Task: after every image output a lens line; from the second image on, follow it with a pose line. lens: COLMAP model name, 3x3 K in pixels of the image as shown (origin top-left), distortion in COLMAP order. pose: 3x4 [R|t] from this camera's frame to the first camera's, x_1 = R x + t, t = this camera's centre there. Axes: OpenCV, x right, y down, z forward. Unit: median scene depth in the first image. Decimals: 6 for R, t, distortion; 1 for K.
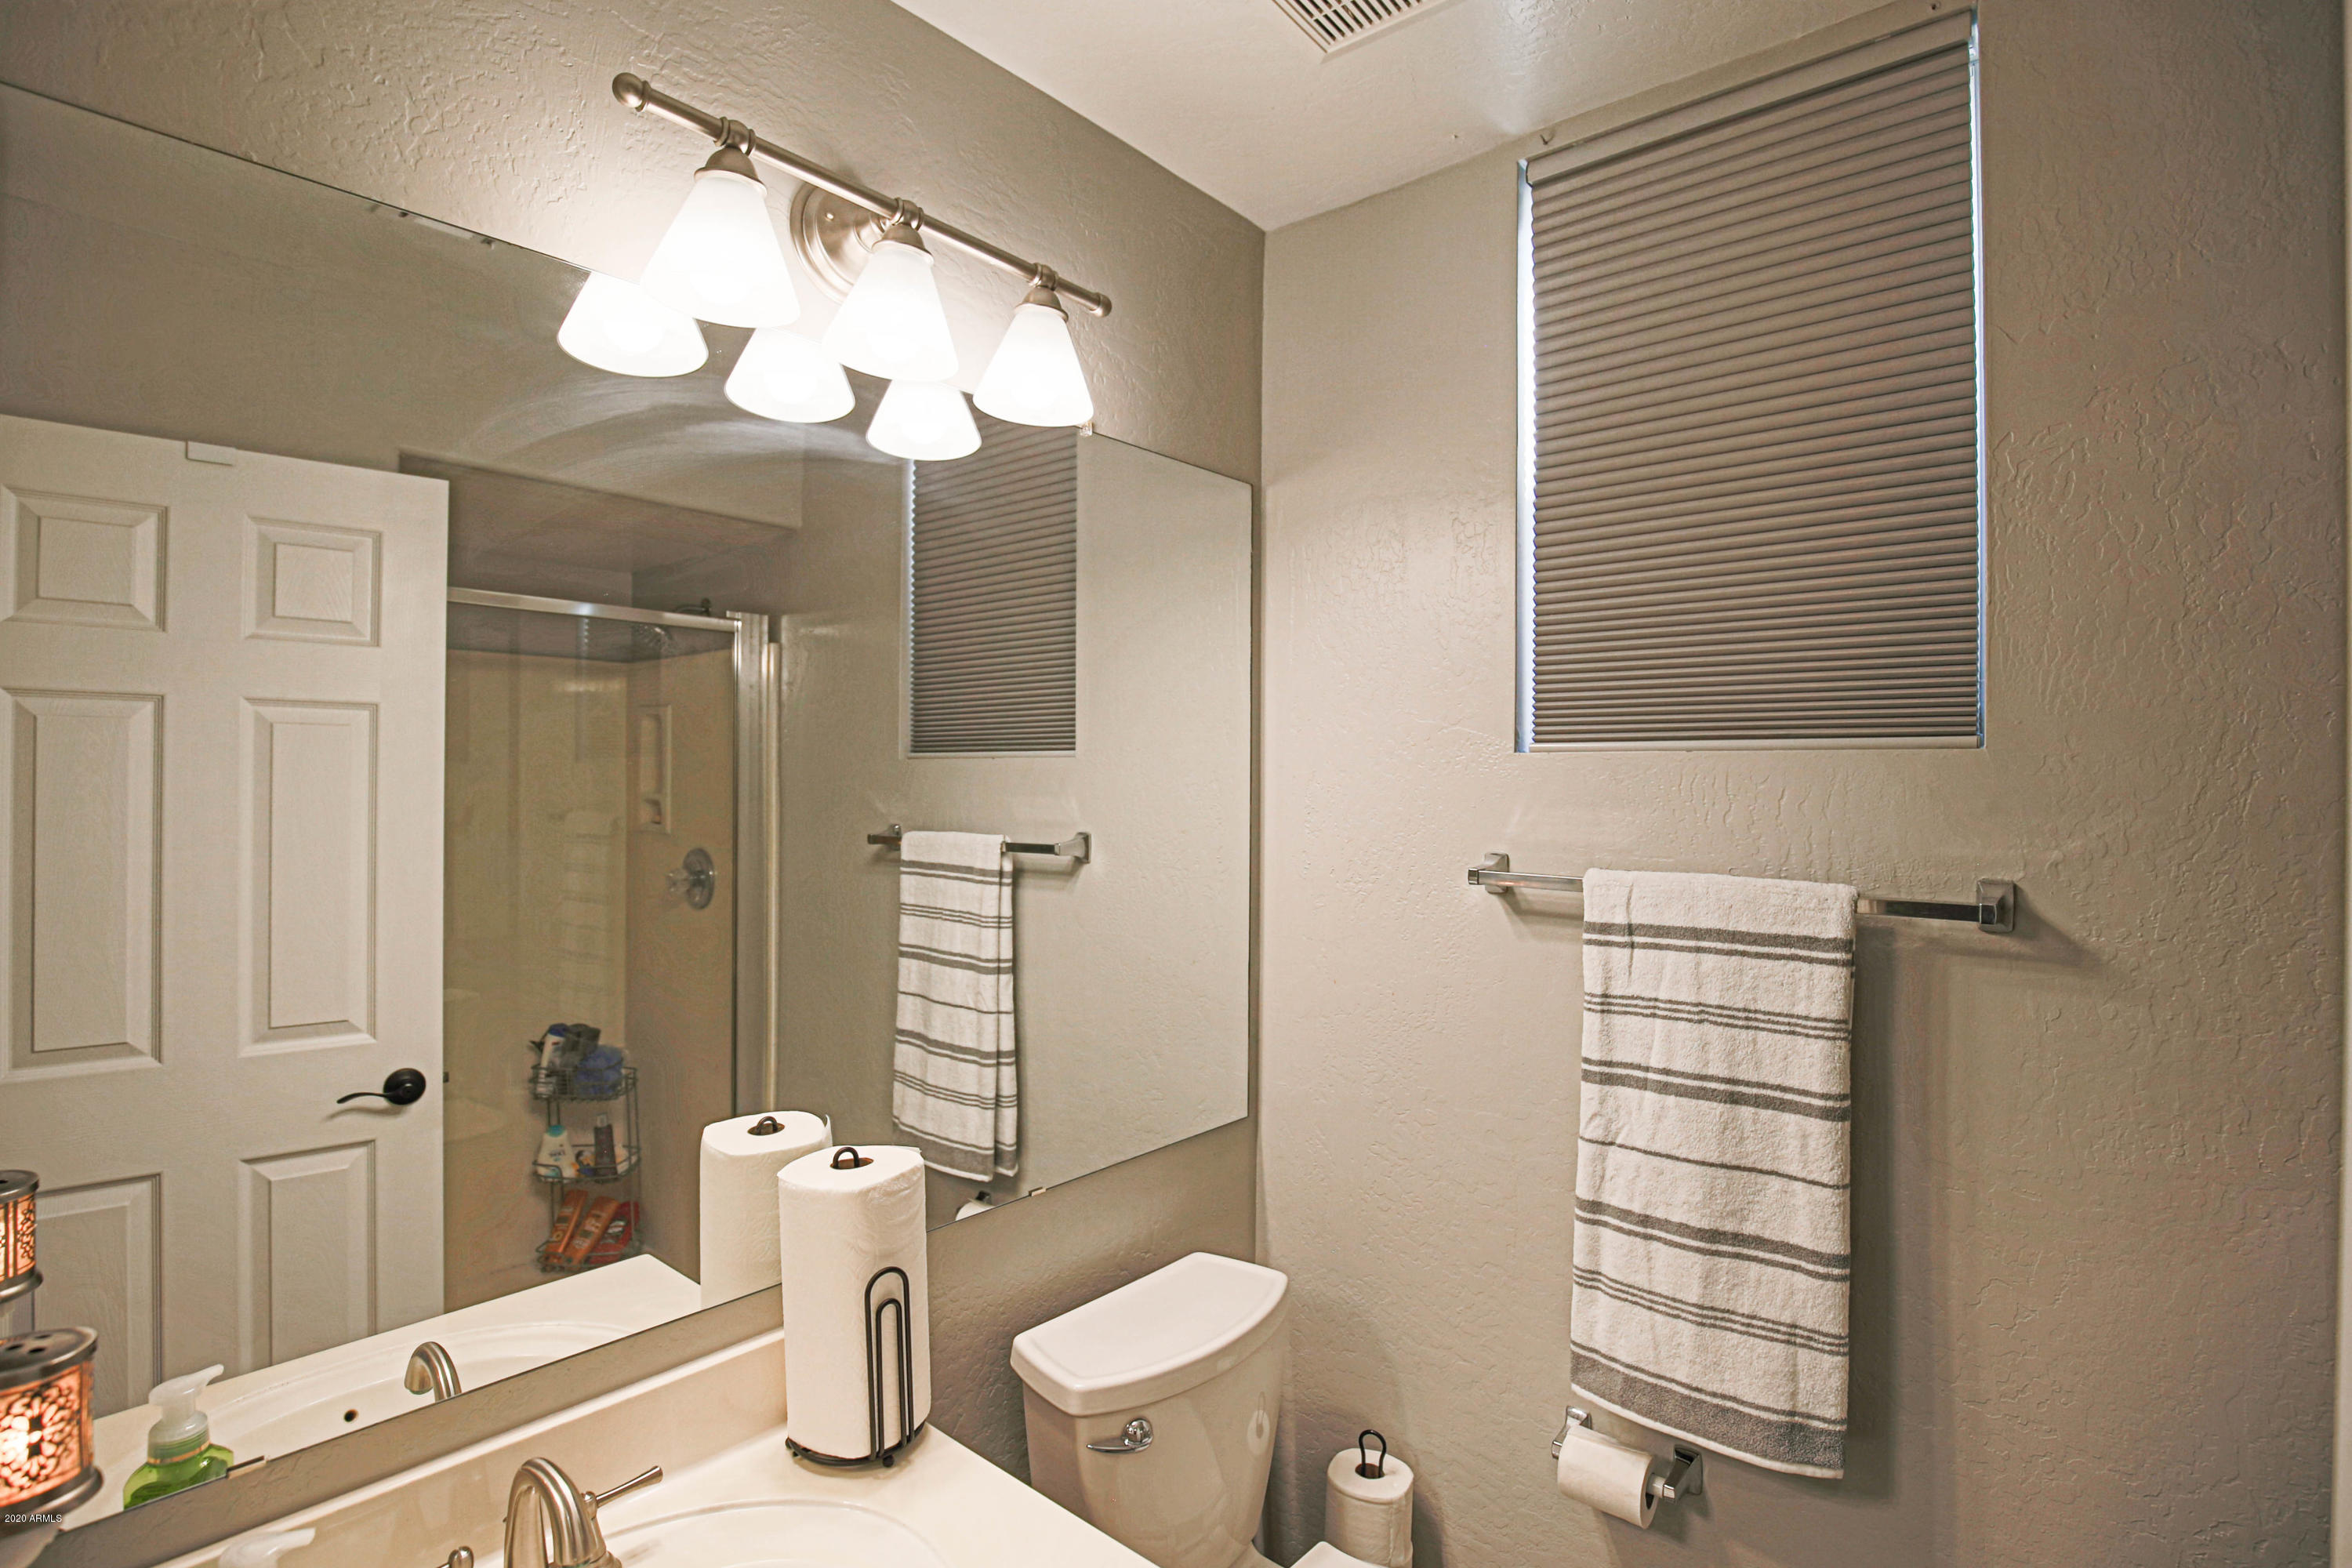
lens RADIAL K [[1157.4, 0, 1183.0], [0, 1157.4, 778.7], [0, 0, 1]] dist [-0.032535, 0.000305]
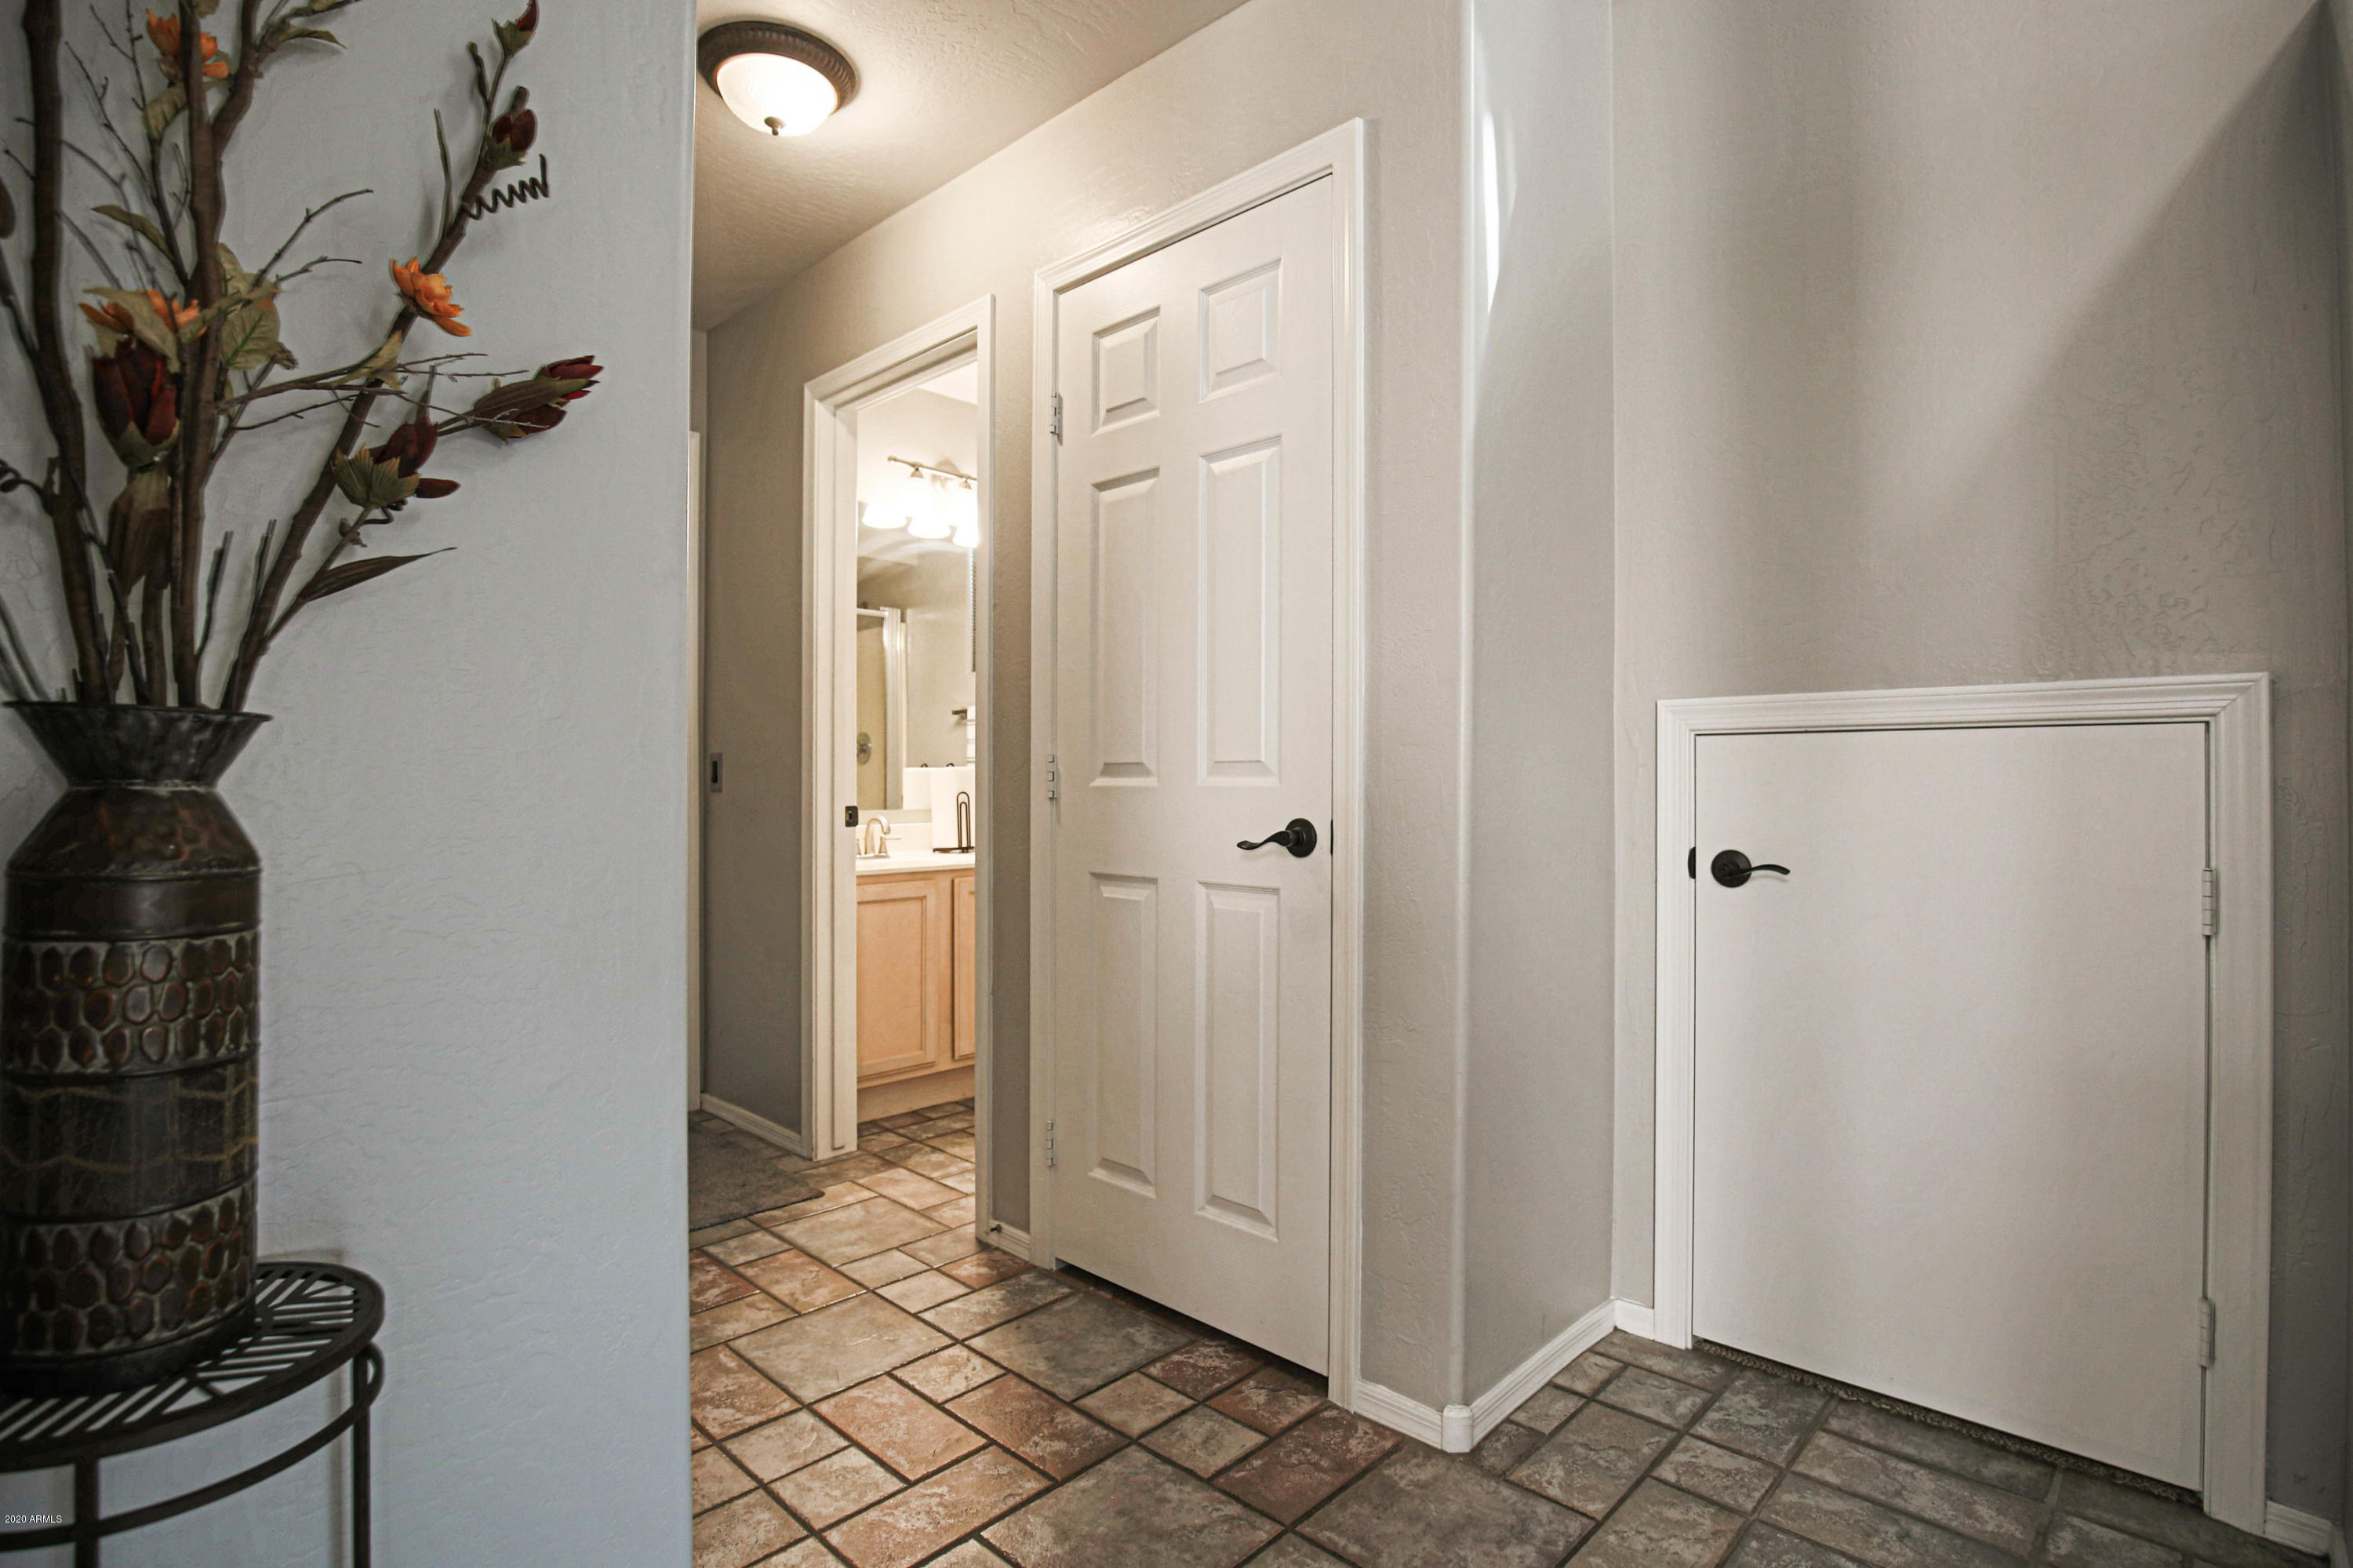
lens RADIAL K [[1158.0, 0, 1170.7], [0, 1158.0, 779.5], [0, 0, 1]] dist [-0.032535, 0.000305]
pose [[0.997669, -0.002306, -0.068194, 0.338352], [0.002680, 0.999982, 0.005394, 0.204009], [0.068181, -0.005564, 0.997657, -1.363730]]
